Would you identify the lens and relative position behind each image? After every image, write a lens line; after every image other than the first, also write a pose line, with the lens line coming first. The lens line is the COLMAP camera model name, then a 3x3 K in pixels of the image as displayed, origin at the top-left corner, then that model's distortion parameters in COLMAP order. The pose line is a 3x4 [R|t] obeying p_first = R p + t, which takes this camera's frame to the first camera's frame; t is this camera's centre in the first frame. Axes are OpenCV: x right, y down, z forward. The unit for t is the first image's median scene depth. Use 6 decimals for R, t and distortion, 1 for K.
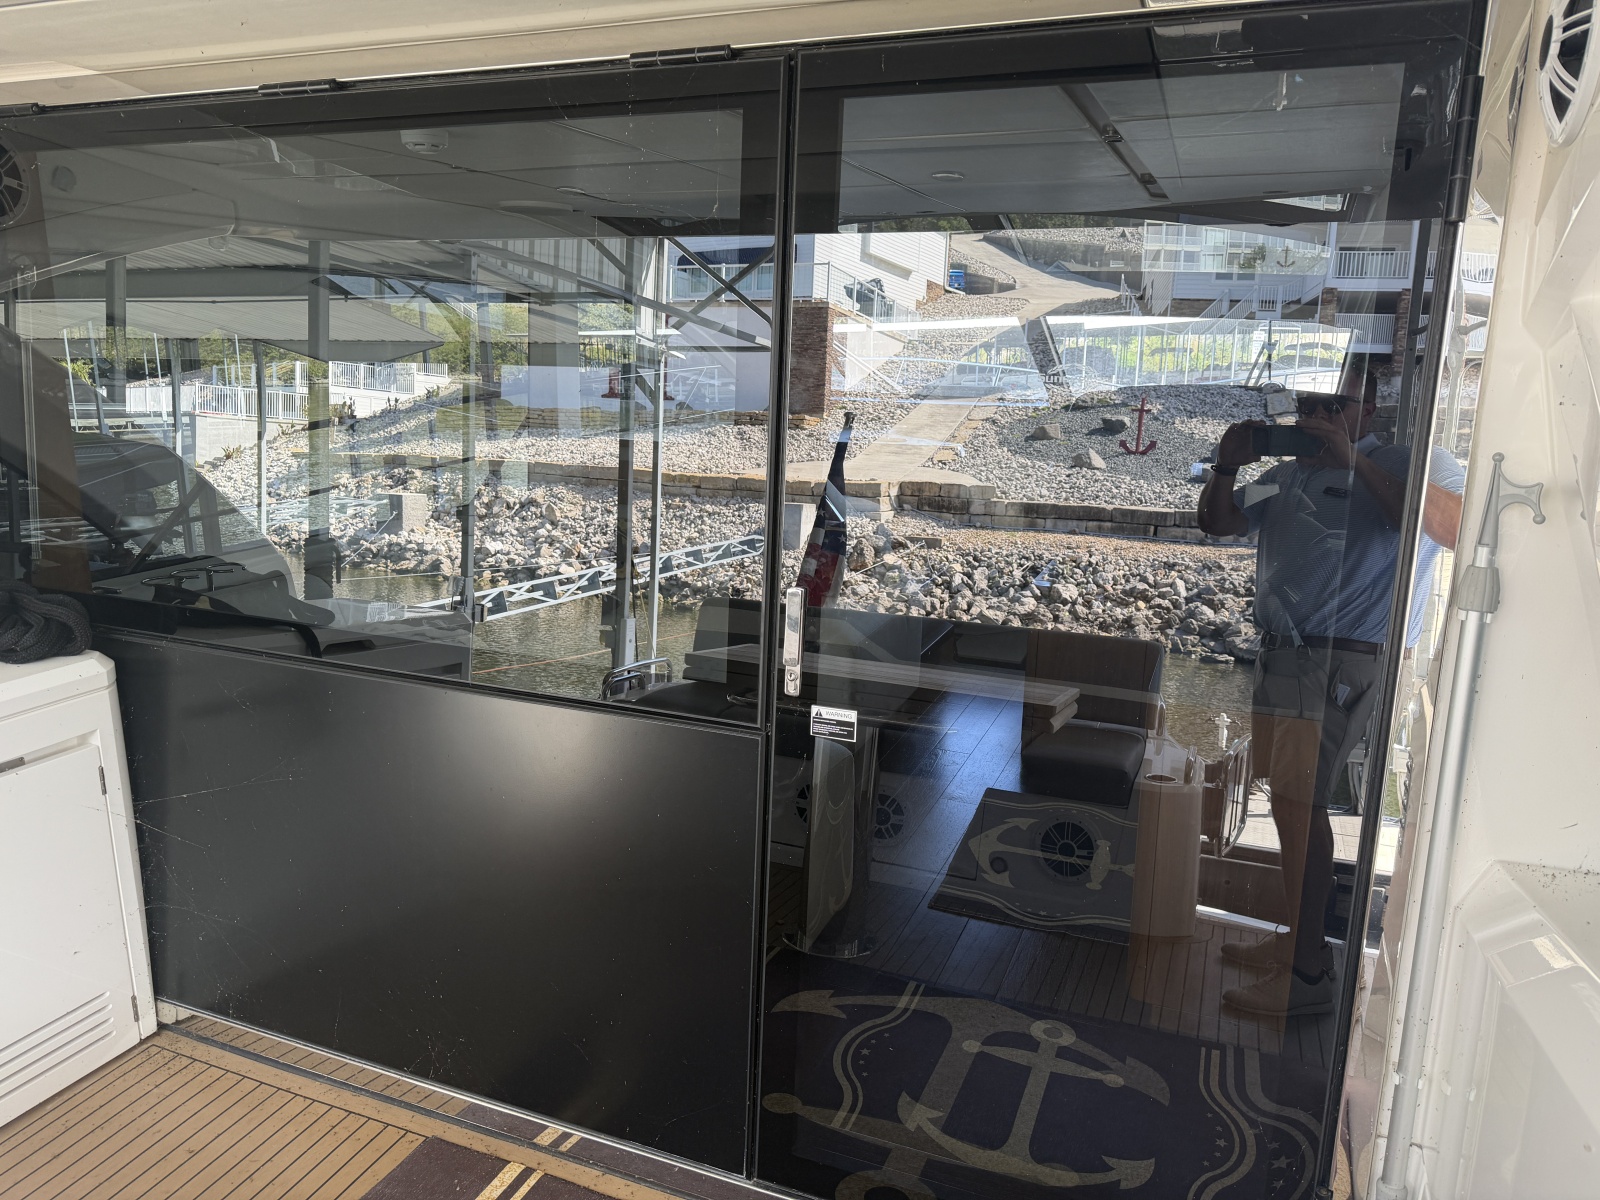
lens RADIAL K [[1124.9, 0, 792.9], [0, 1124.9, 601.7], [0, 0, 1]] dist [0.022567, -0.035524]
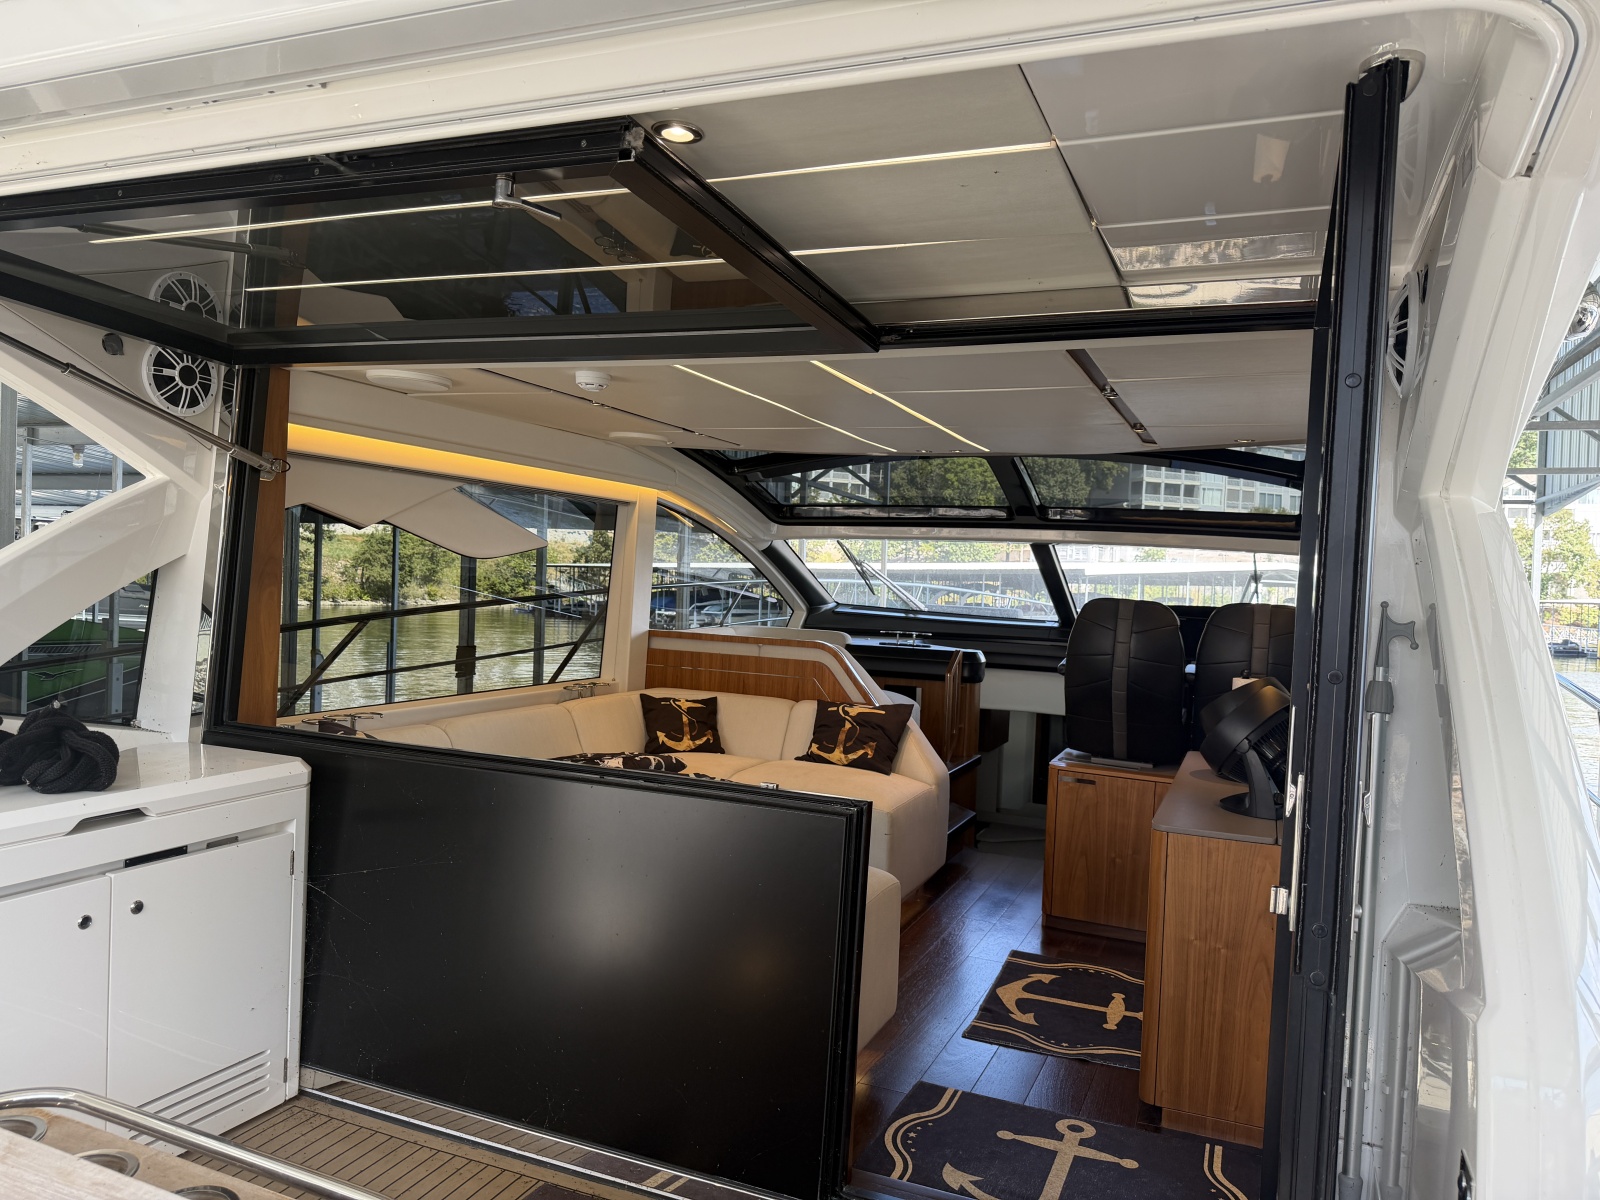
lens RADIAL K [[1124.9, 0, 793.9], [0, 1124.9, 612.9], [0, 0, 1]] dist [0.022567, -0.035524]
pose [[0.999283, 0.036185, -0.011117, -0.064496], [-0.037692, 0.978233, -0.204056, 0.119992], [0.003491, 0.204328, 0.978896, -0.240013]]
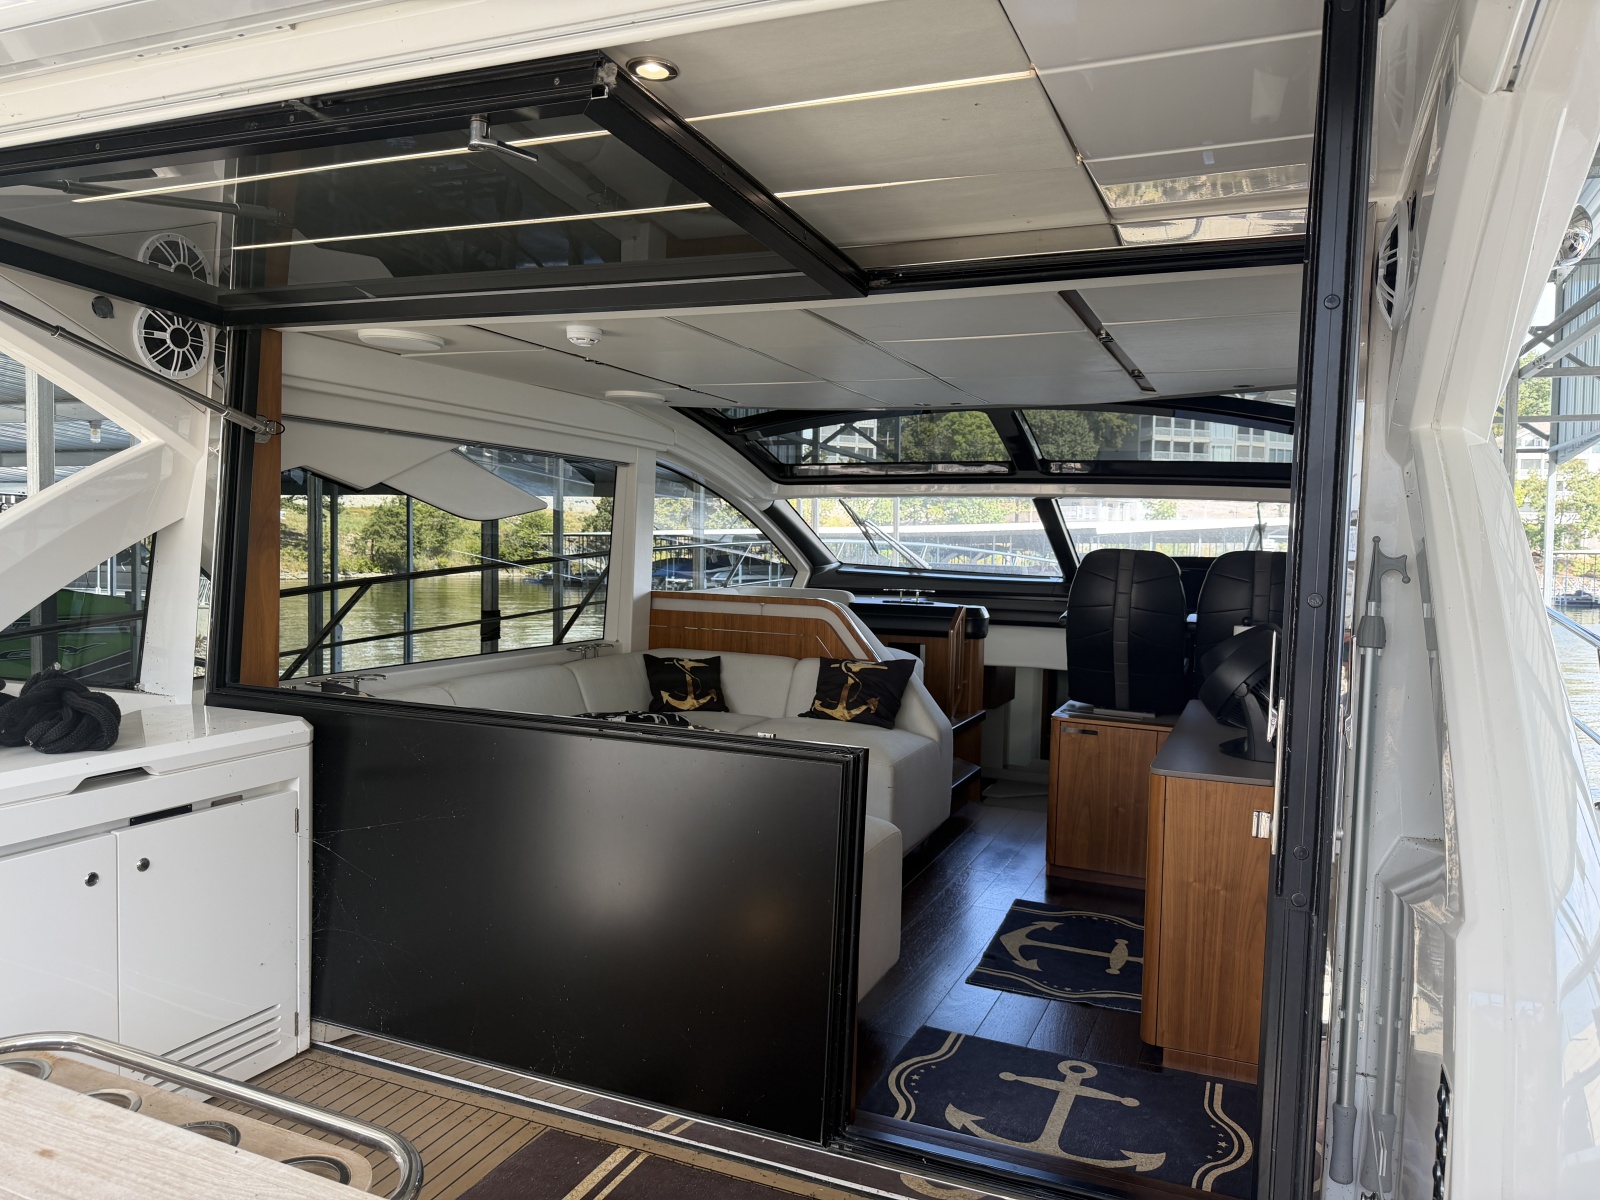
lens RADIAL K [[1124.9, 0, 795.4], [0, 1124.9, 609.2], [0, 0, 1]] dist [0.022567, -0.035524]
pose [[0.999672, 0.018621, -0.017596, -0.049577], [-0.021445, 0.983964, -0.177073, 0.134884], [0.014017, 0.177392, 0.984040, -0.237992]]
